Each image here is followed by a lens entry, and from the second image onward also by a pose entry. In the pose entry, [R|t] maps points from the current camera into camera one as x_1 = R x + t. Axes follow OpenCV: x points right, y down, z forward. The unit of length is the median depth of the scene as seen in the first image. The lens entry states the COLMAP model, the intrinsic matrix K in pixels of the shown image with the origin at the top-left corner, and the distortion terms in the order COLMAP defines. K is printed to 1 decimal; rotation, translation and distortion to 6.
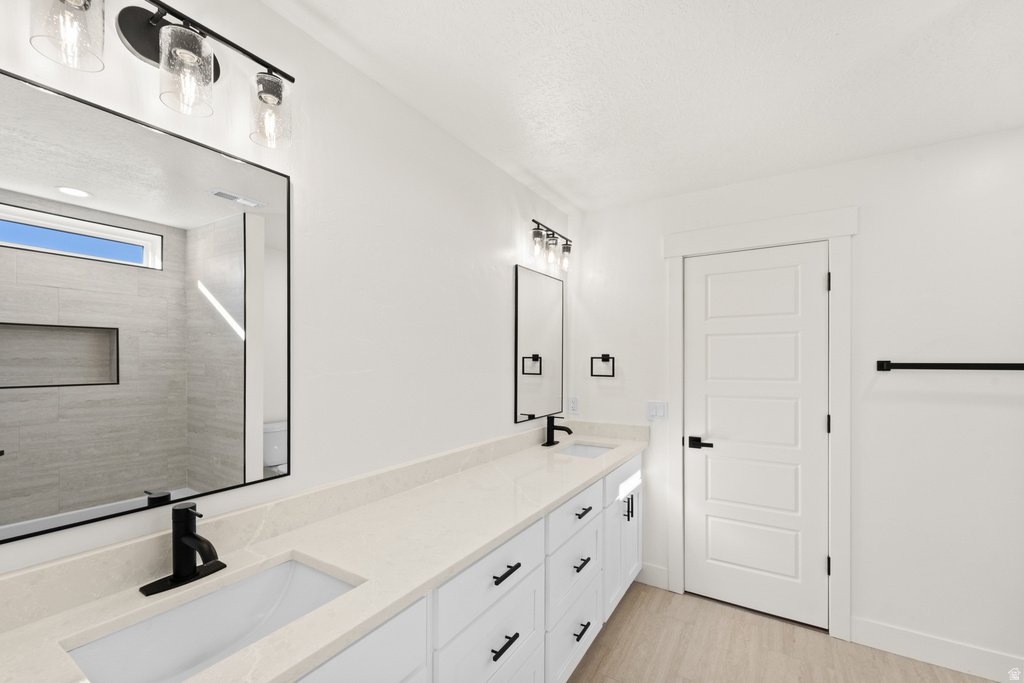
lens RADIAL K [[425.8, 0, 517.1], [0, 425.8, 350.9], [0, 0, 1]] dist [0.006672, -0.000625]
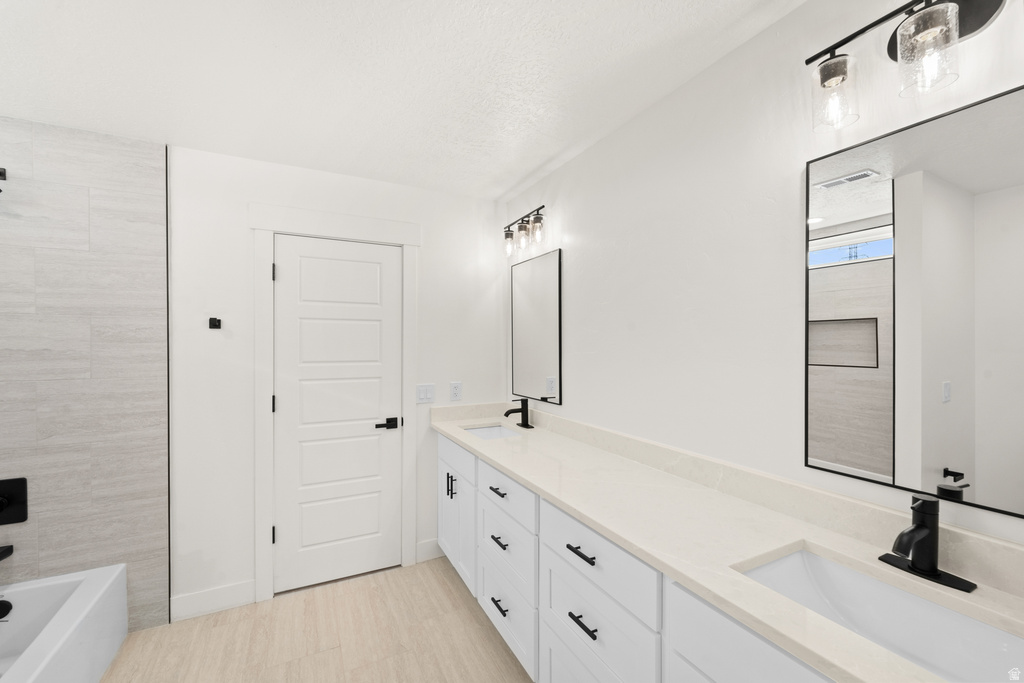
lens RADIAL K [[425.8, 0, 516.7], [0, 425.8, 349.3], [0, 0, 1]] dist [0.006672, -0.000625]
pose [[-0.516402, 0.007490, -0.856314, 0.536039], [0.014248, 0.999898, 0.000153, 0.016070], [0.856228, -0.012121, -0.516456, 0.813987]]
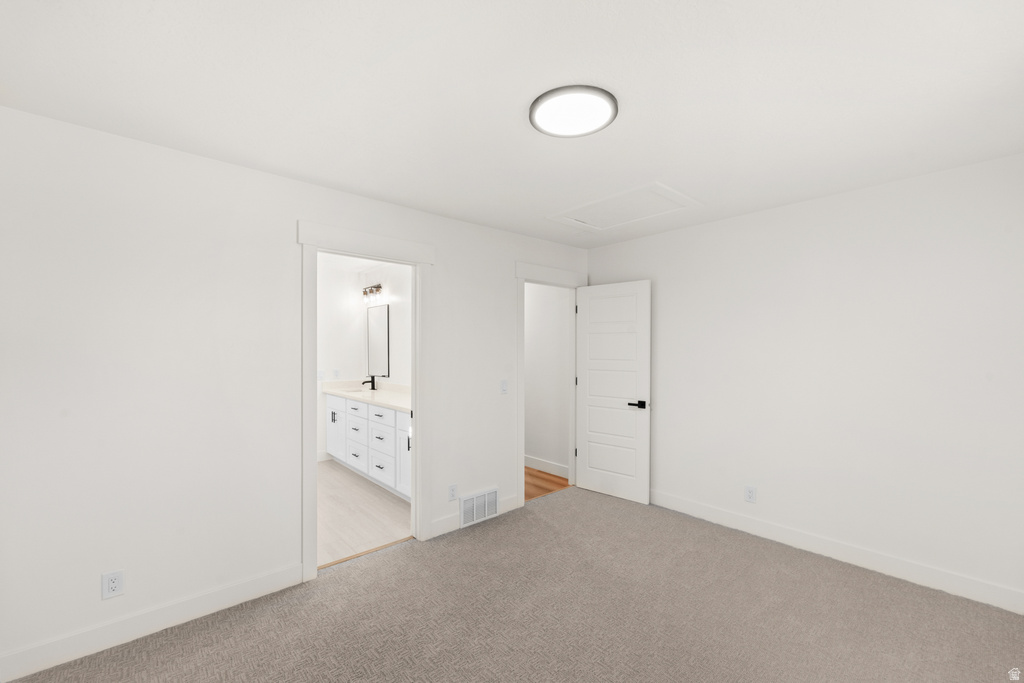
lens RADIAL K [[425.8, 0, 513.6], [0, 425.8, 348.9], [0, 0, 1]] dist [0.006672, -0.000625]
pose [[-0.294757, -0.003670, -0.955565, 1.313882], [0.025210, 0.999615, -0.011616, 0.040848], [0.955240, -0.027514, -0.294551, 1.469804]]
